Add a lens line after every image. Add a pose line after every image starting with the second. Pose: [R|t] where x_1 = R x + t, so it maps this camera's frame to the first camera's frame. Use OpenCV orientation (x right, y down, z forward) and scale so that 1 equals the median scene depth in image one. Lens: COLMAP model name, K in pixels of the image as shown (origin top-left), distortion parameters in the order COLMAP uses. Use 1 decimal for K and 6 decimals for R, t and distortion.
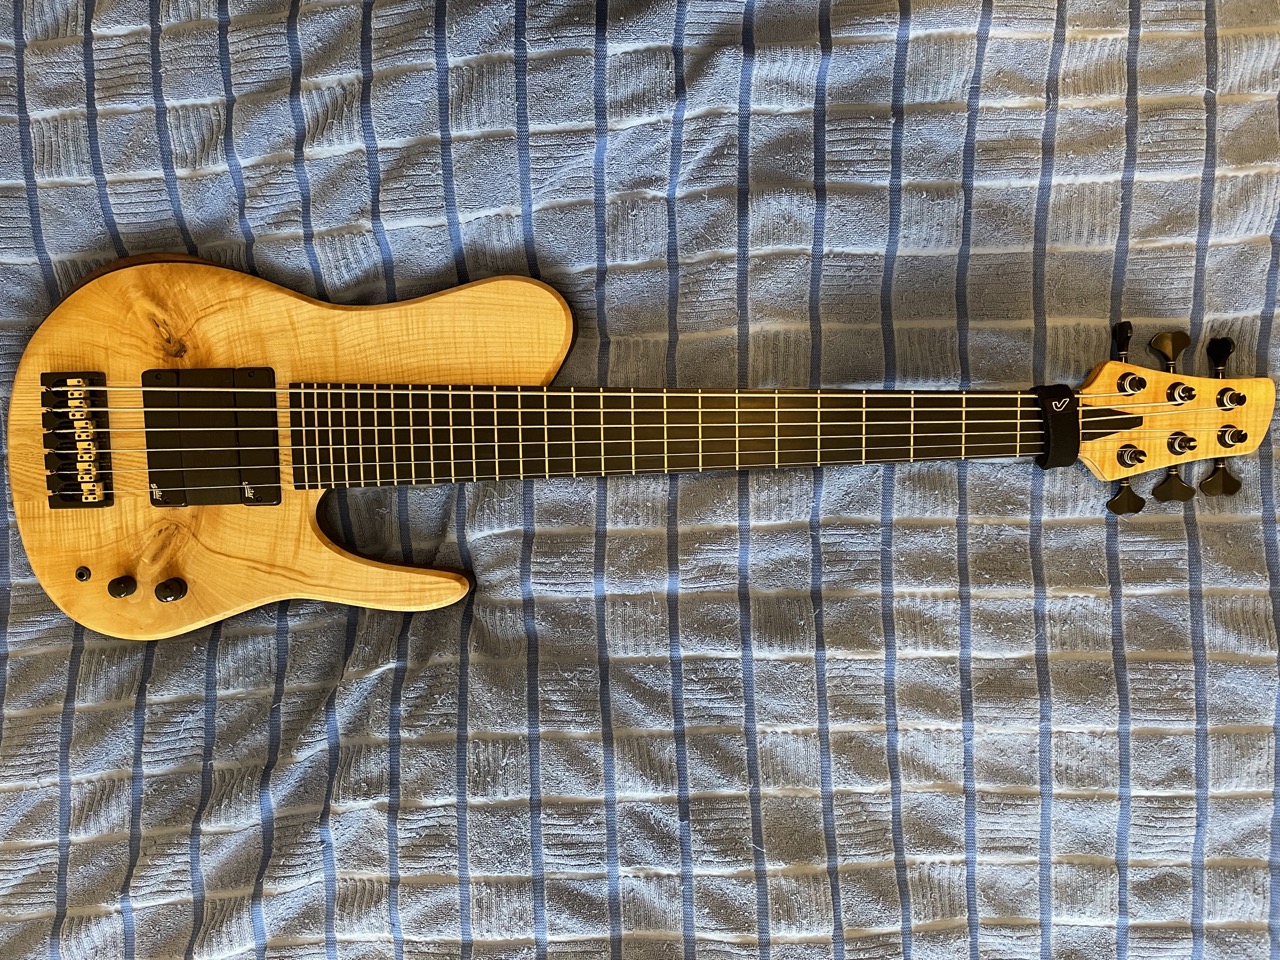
lens RADIAL K [[982.4, 0, 634.1], [0, 982.4, 489.6], [0, 0, 1]] dist [0.091839, -0.141653]
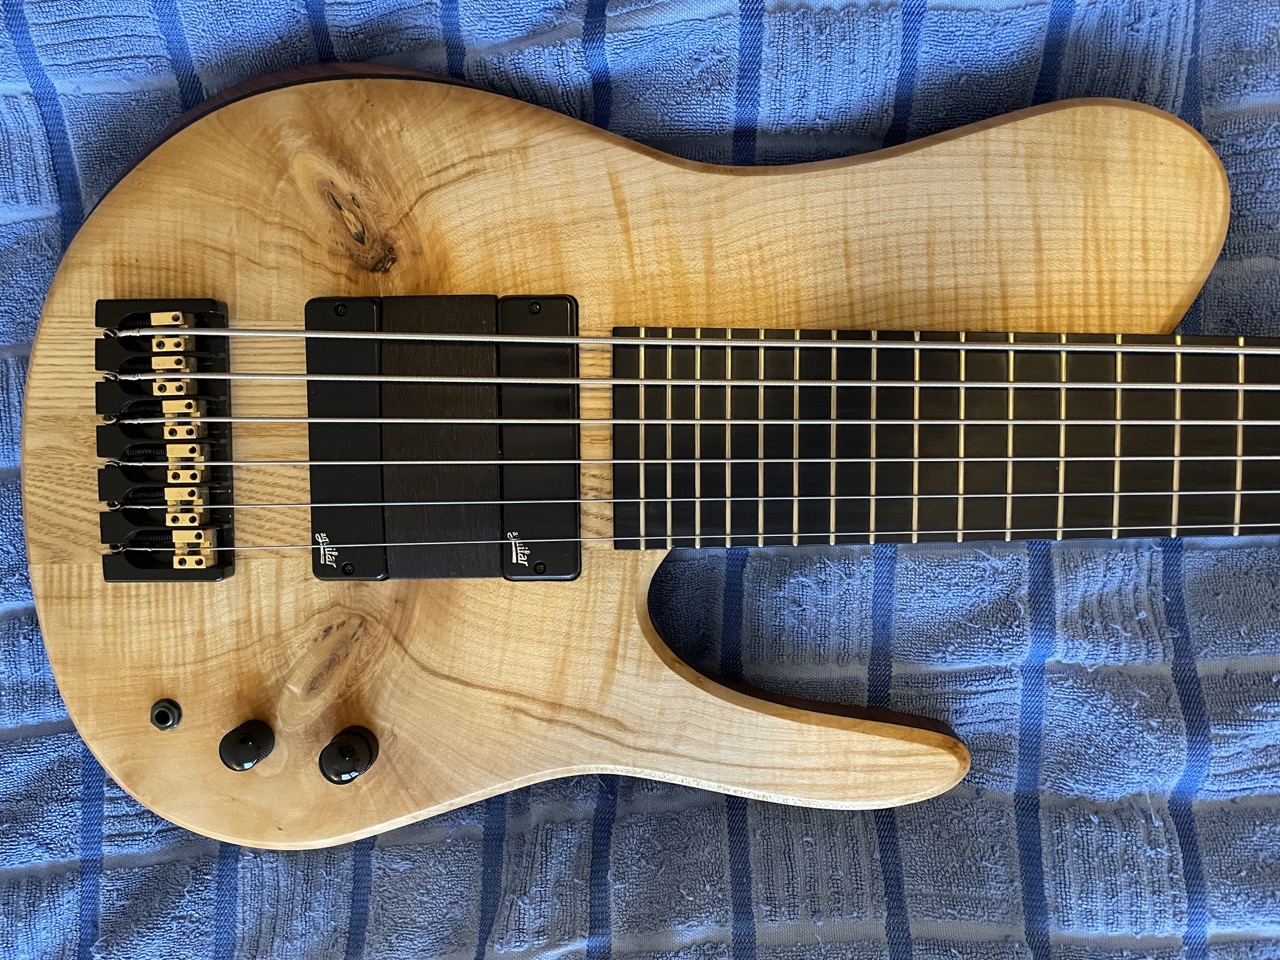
lens RADIAL K [[982.4, 0, 634.1], [0, 982.4, 489.6], [0, 0, 1]] dist [0.091839, -0.141653]
pose [[0.999766, 0.014843, -0.015730, -0.324224], [-0.015354, 0.999342, -0.032846, -0.013557], [0.015232, 0.033080, 0.999337, 0.522645]]
